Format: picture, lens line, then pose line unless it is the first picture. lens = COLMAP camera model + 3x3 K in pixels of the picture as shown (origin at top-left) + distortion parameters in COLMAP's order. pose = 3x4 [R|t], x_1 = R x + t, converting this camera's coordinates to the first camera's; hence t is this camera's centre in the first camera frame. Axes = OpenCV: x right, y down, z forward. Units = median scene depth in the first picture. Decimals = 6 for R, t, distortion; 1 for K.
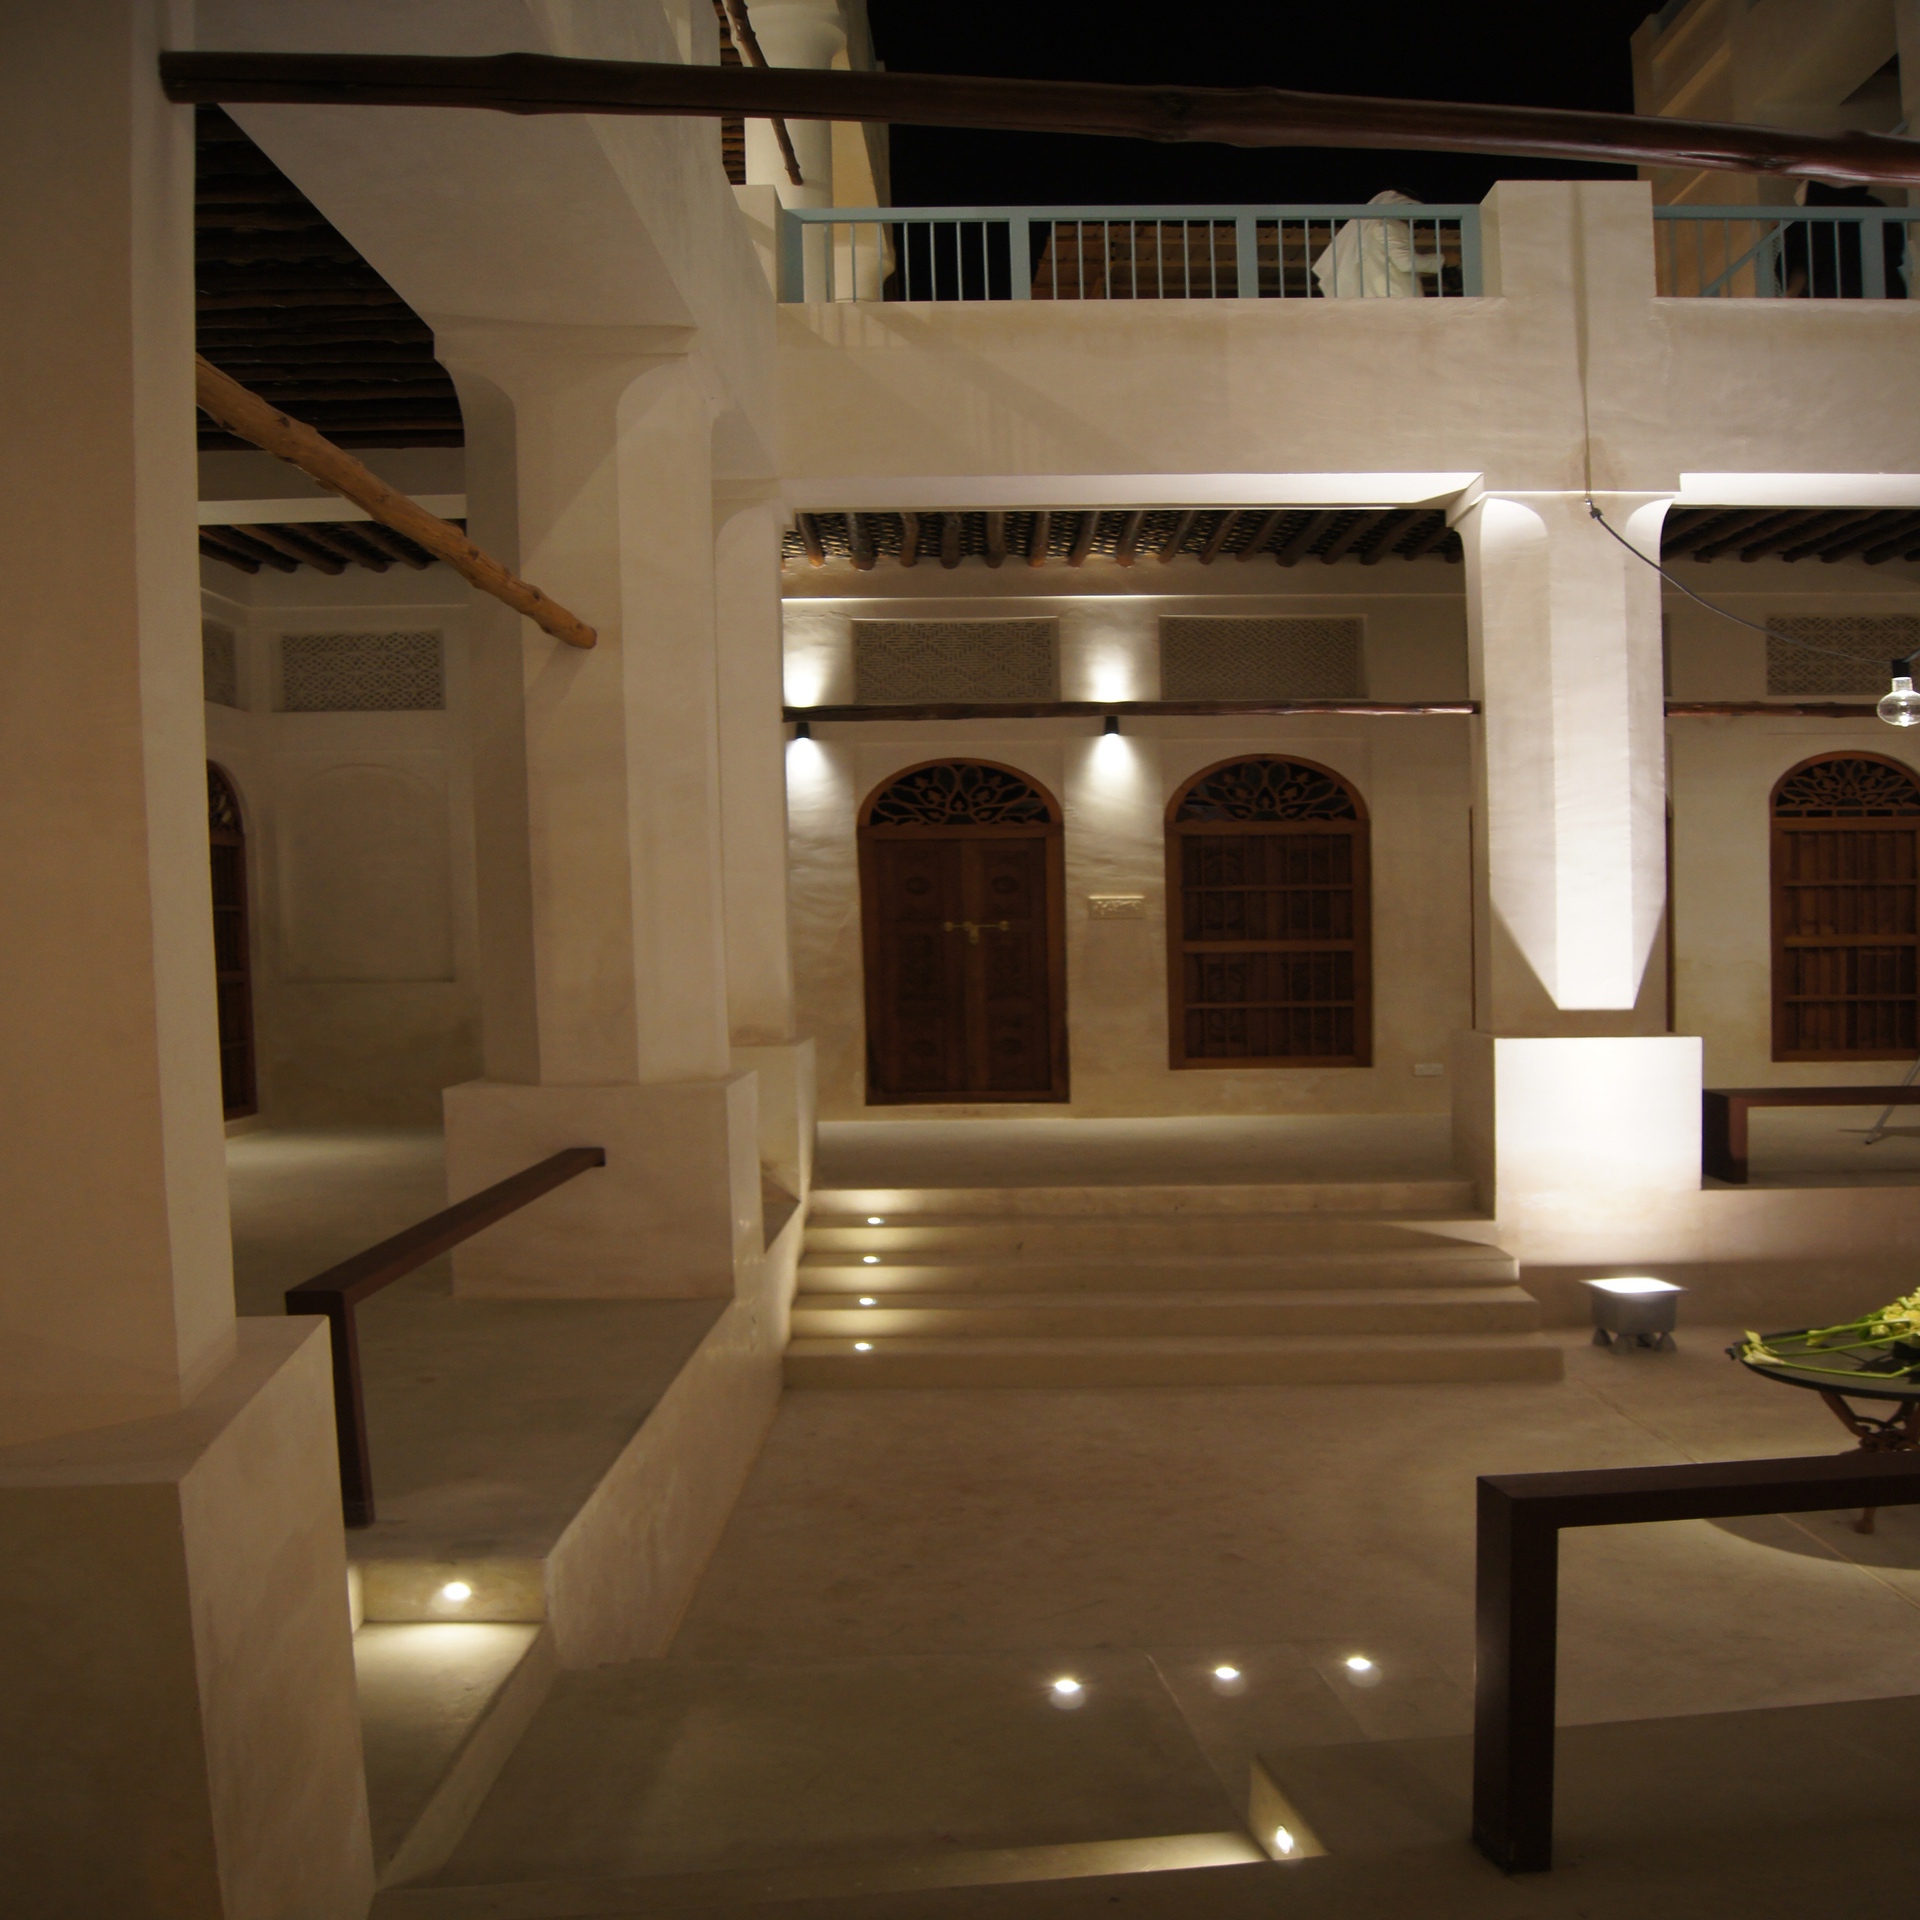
lens RADIAL K [[1715.8, 0, 874.0], [0, 1715.8, 965.5], [0, 0, 1]] dist [-0.059917, 0.018877]
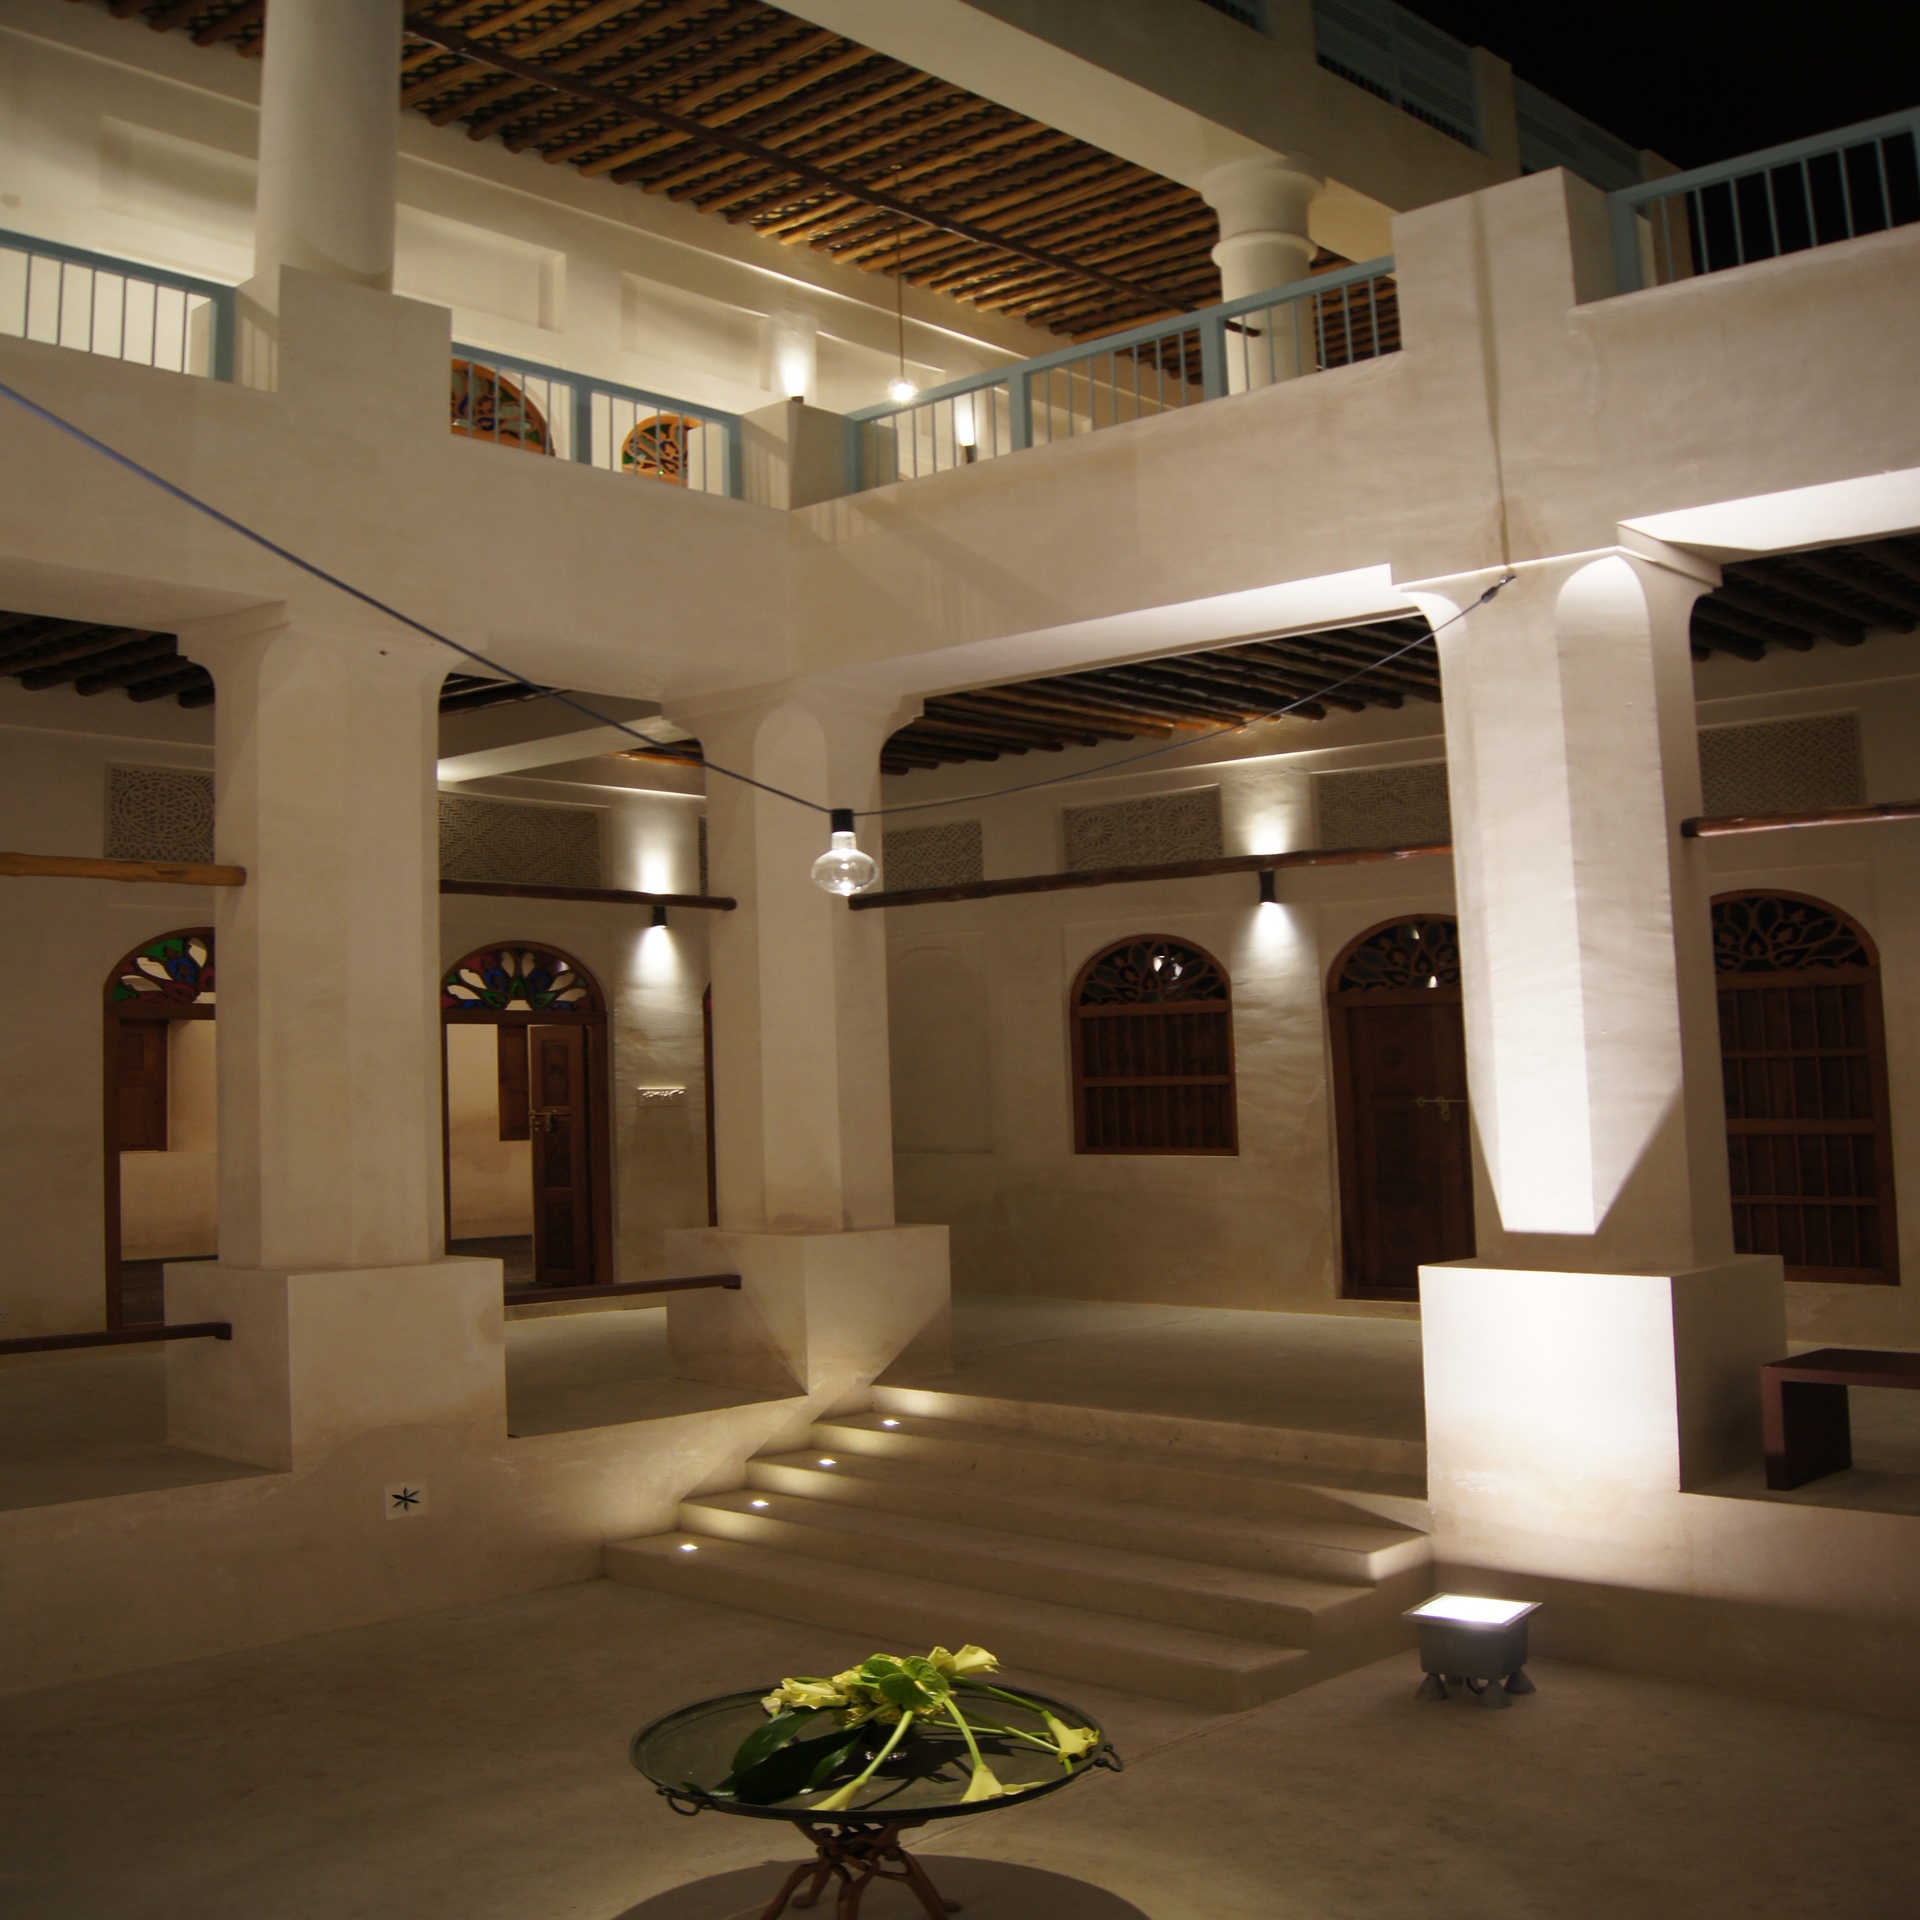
lens RADIAL K [[1715.8, 0, 874.0], [0, 1715.8, 965.5], [0, 0, 1]] dist [-0.059917, 0.018877]
pose [[0.840066, -0.042186, -0.540841, 0.532278], [-0.008200, 0.995870, -0.090416, -0.019721], [0.542422, 0.080390, 0.836251, 0.177086]]
